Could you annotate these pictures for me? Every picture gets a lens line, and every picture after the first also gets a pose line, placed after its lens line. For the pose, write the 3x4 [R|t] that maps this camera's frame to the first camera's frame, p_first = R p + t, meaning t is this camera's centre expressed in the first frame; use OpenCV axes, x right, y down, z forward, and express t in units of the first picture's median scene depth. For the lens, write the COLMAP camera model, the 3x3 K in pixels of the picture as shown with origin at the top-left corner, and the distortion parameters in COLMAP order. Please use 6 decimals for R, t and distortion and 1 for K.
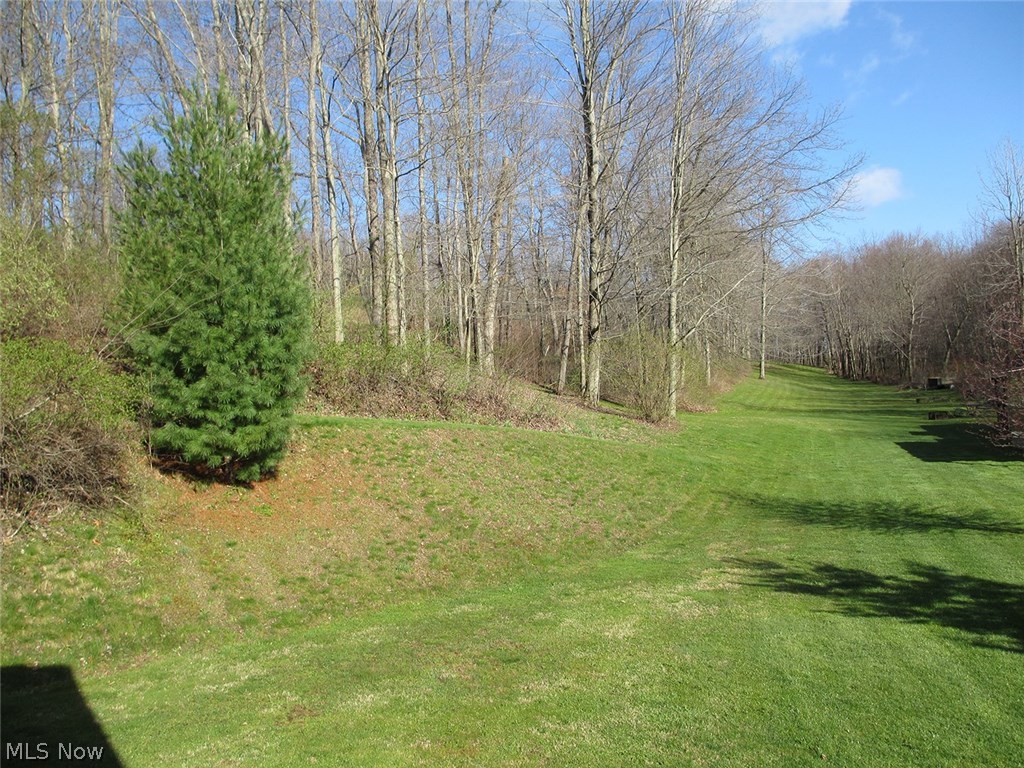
lens RADIAL K [[852.3, 0, 510.3], [0, 852.3, 380.8], [0, 0, 1]] dist [-0.063772, 0.036781]
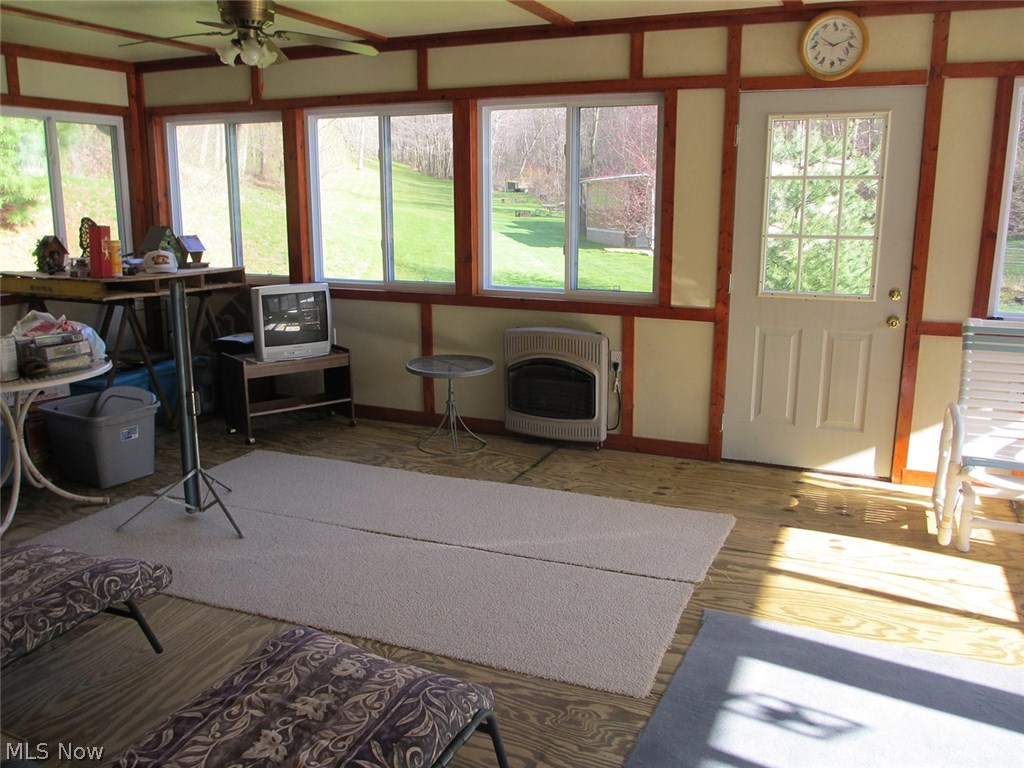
lens RADIAL K [[852.3, 0, 512.7], [0, 852.3, 384.0], [0, 0, 1]] dist [-0.063772, 0.036781]
pose [[0.880116, -0.030372, 0.473787, -0.142702], [-0.087410, 0.970525, 0.224590, 0.011413], [-0.466643, -0.239079, 0.851519, -0.128133]]
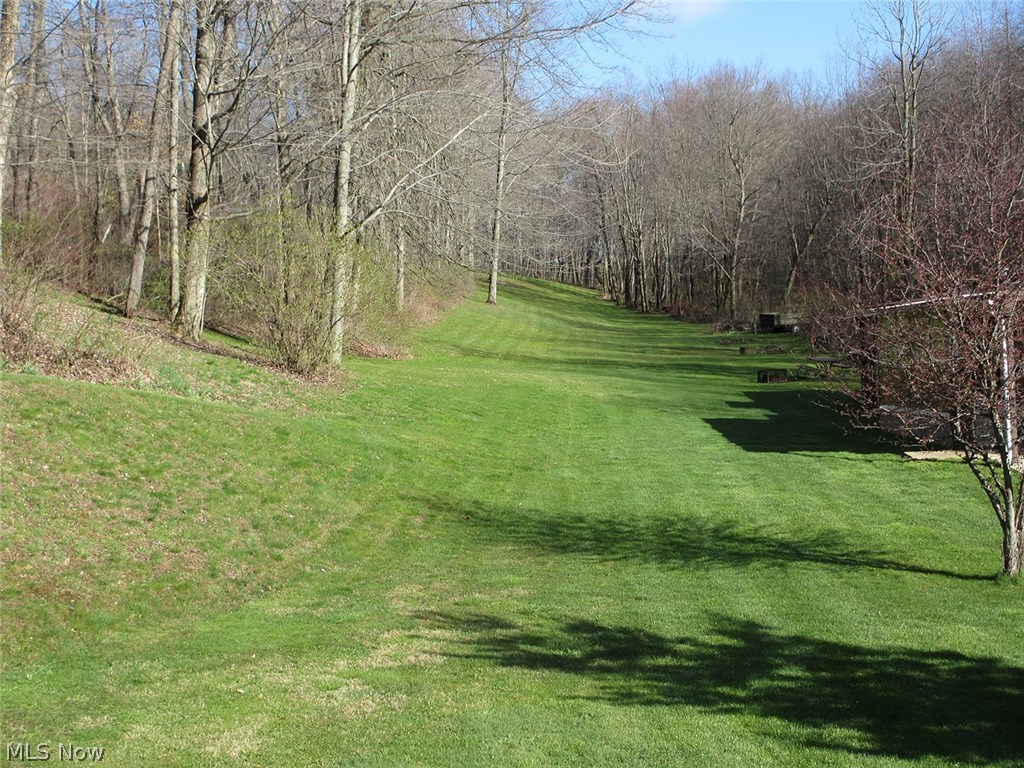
lens RADIAL K [[1539.7, 0, 505.1], [0, 1539.7, 385.2], [0, 0, 1]] dist [0.045874, 0.000000]
pose [[0.955223, 0.025547, 0.294782, -0.002750], [-0.042311, 0.997821, 0.050630, -0.000283], [-0.292846, -0.060835, 0.954222, -0.006479]]
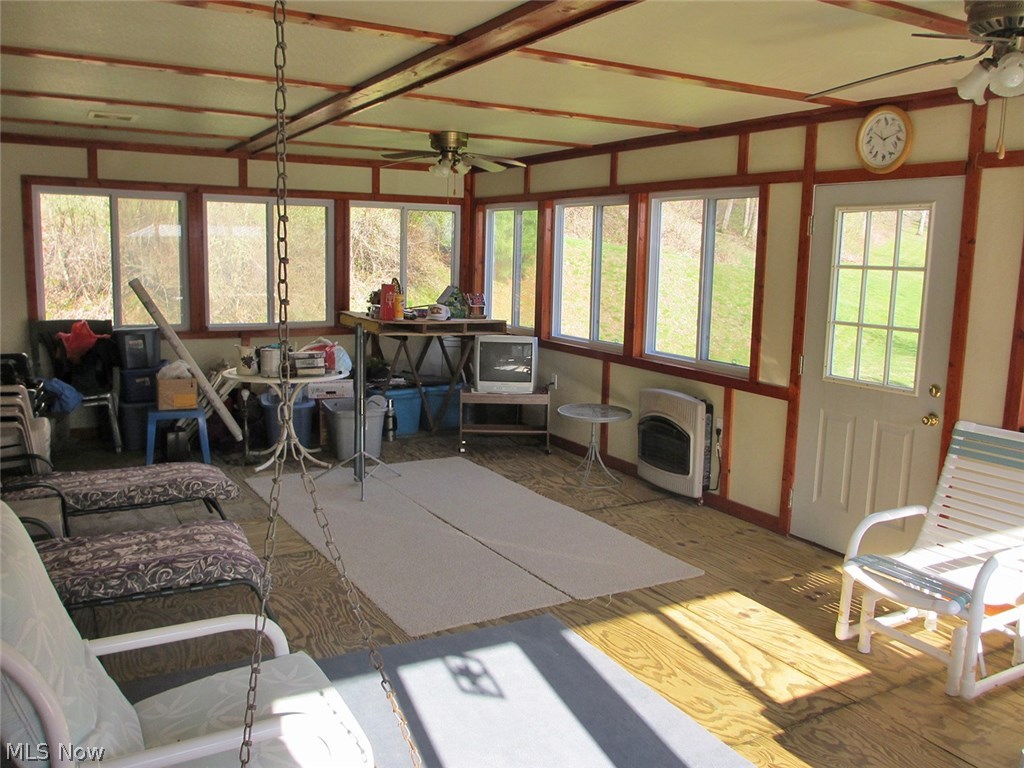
lens RADIAL K [[852.3, 0, 510.3], [0, 852.3, 381.3], [0, 0, 1]] dist [-0.063772, 0.036781]
pose [[0.983547, 0.115962, -0.138522, -0.053164], [-0.085419, 0.974175, 0.209015, -0.003092], [0.159182, -0.193744, 0.968052, -0.183426]]
